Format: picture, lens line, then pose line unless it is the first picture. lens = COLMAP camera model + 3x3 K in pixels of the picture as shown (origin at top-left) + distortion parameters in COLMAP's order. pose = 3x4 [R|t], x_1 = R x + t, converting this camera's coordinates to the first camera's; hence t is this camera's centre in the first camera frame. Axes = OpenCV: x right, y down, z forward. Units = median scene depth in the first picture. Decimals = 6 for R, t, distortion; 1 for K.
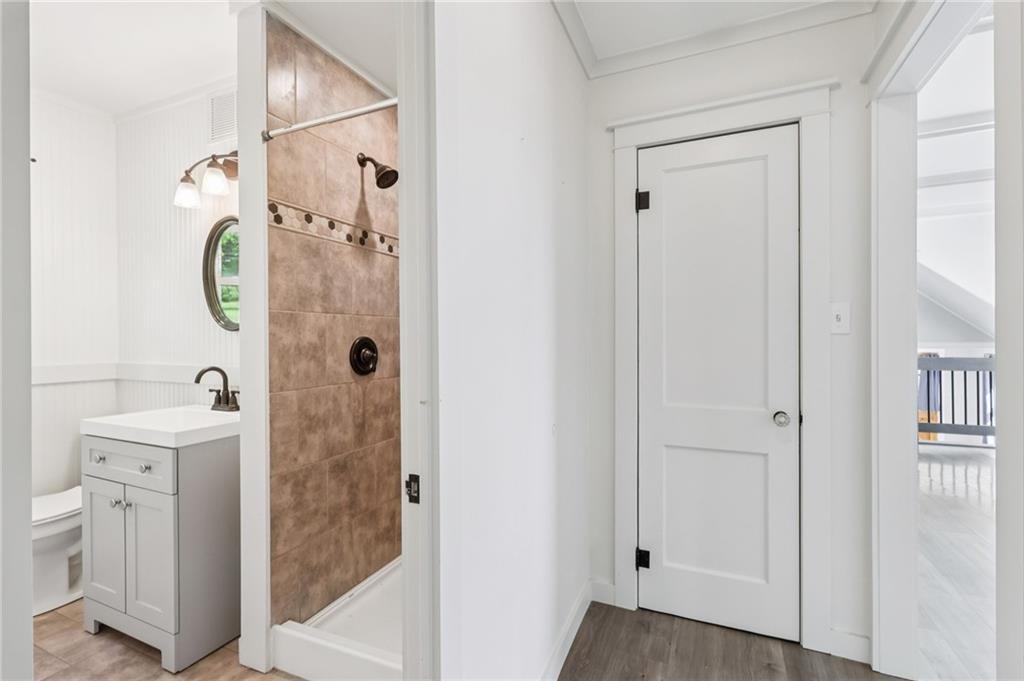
lens RADIAL K [[467.8, 0, 510.5], [0, 467.8, 337.0], [0, 0, 1]] dist [-0.004319, -0.000042]
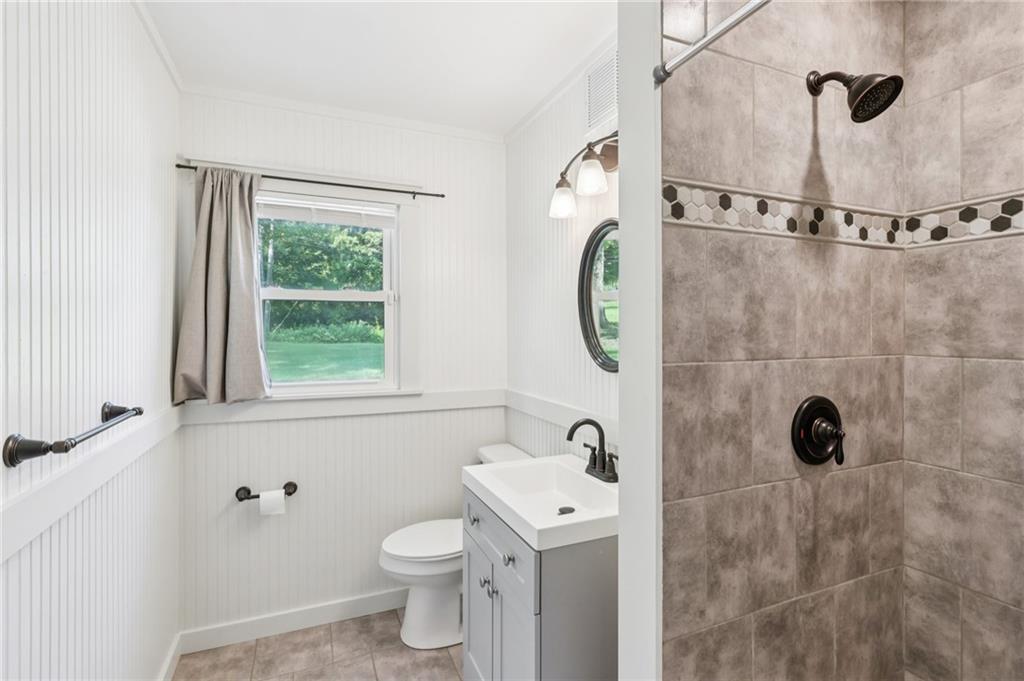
lens RADIAL K [[467.8, 0, 496.3], [0, 467.8, 325.8], [0, 0, 1]] dist [-0.004319, -0.000042]
pose [[0.709520, 0.001063, -0.704685, -0.199073], [-0.007125, 0.999959, -0.005665, -0.082701], [0.704650, 0.009040, 0.709498, 0.342387]]
